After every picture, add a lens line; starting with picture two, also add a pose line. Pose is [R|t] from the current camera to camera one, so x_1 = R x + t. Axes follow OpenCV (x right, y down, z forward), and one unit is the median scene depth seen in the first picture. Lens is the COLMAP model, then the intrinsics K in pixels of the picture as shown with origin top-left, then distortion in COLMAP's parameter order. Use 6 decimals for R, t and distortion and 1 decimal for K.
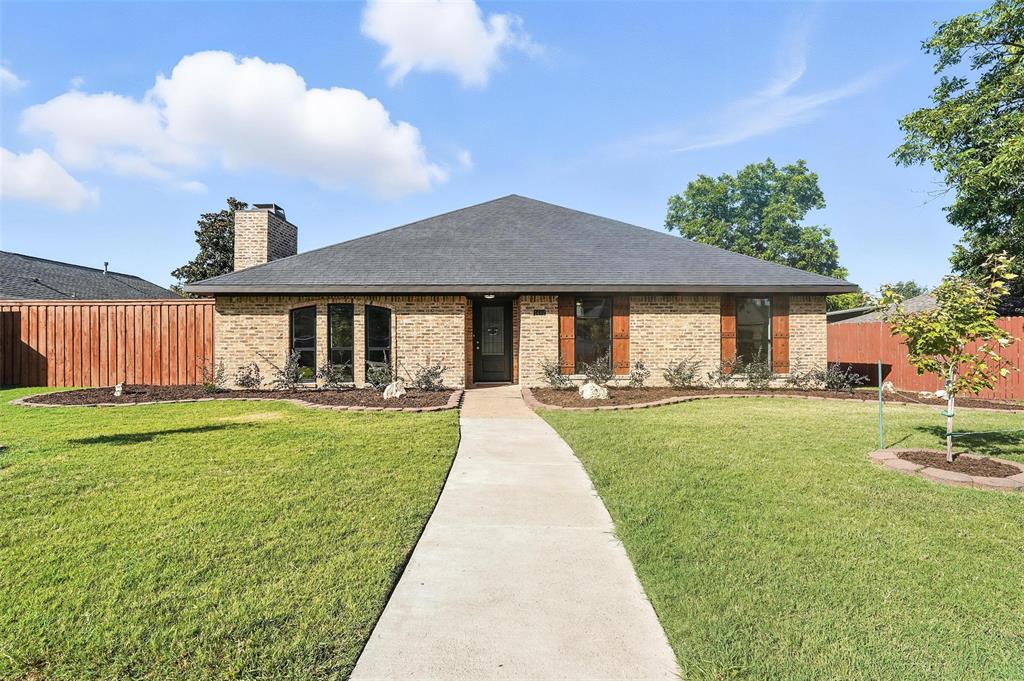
lens RADIAL K [[463.3, 0, 507.4], [0, 463.3, 340.8], [0, 0, 1]] dist [-0.010721, 0.000875]
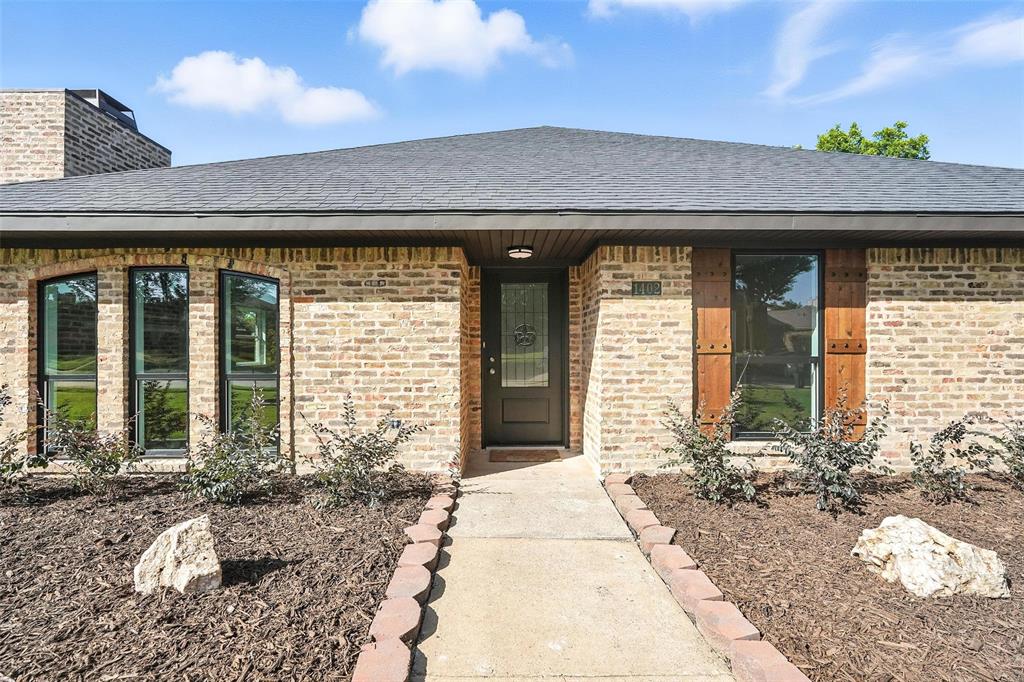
lens RADIAL K [[463.3, 0, 507.4], [0, 463.3, 341.3], [0, 0, 1]] dist [-0.010721, 0.000875]
pose [[0.999813, 0.001929, -0.019222, -0.043409], [-0.002299, 0.999813, -0.019221, -0.006894], [0.019181, 0.019261, 0.999630, 0.593220]]
